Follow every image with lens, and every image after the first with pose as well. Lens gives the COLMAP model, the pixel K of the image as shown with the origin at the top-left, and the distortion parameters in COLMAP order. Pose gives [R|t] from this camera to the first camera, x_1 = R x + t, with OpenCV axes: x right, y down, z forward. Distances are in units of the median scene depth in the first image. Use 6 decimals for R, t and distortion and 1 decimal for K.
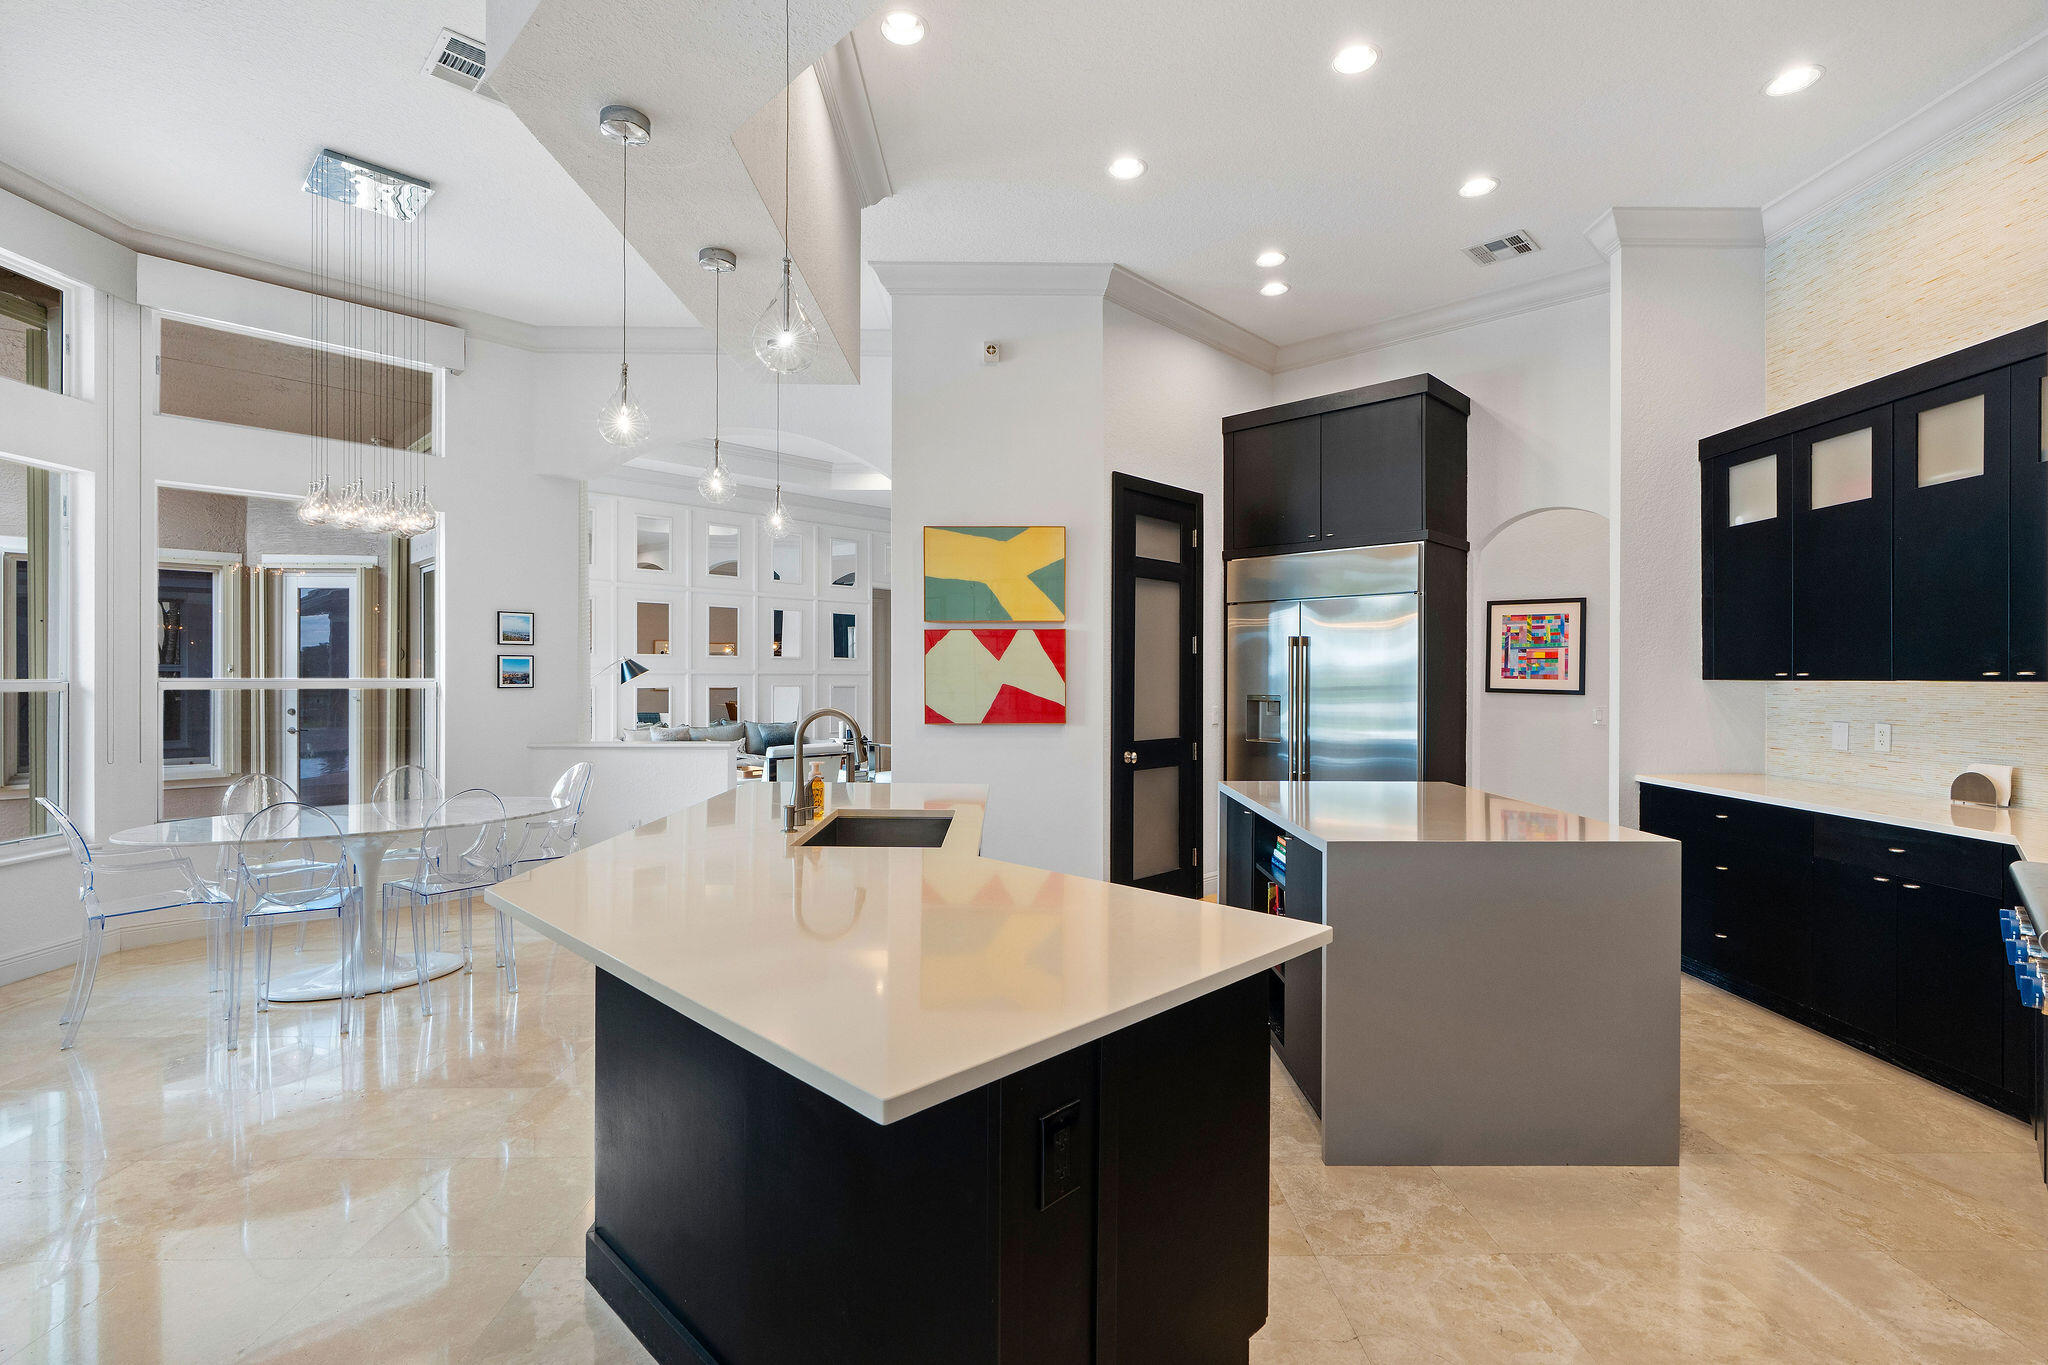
lens RADIAL K [[926.4, 0, 1024.8], [0, 926.4, 678.6], [0, 0, 1]] dist [-0.002400, 0.000262]
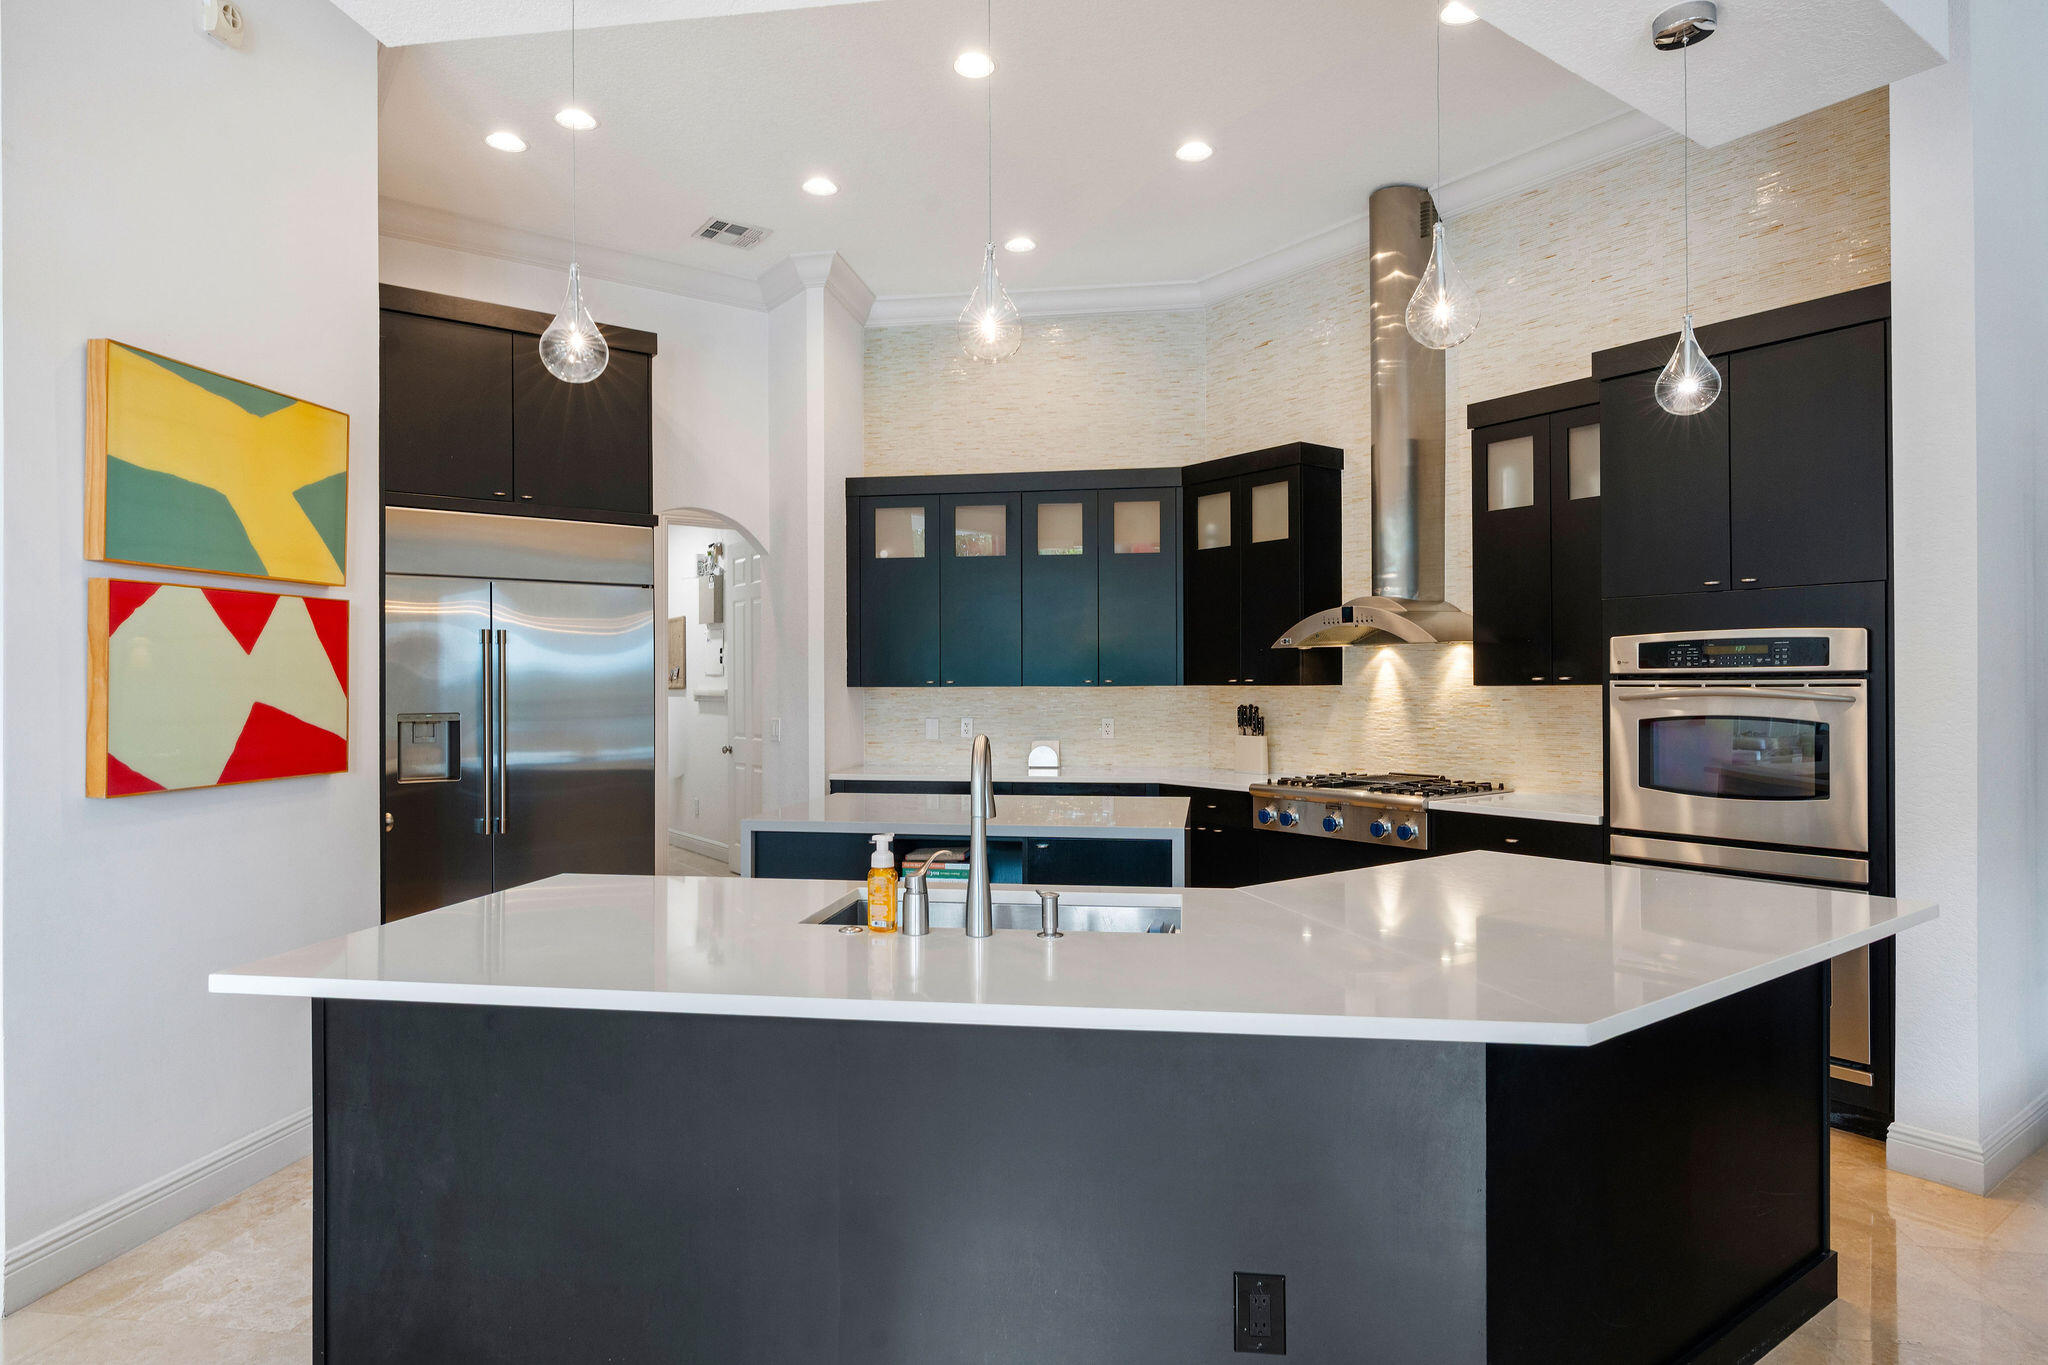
lens RADIAL K [[1134.1, 0, 1024.0], [0, 1134.1, 682.5], [0, 0, 1]] dist [-0.006338, -0.000896]
pose [[0.163313, -0.000805, 0.986574, -0.554760], [0.005223, 0.999986, -0.000048, -0.002517], [-0.986561, 0.005161, 0.163315, 0.492813]]
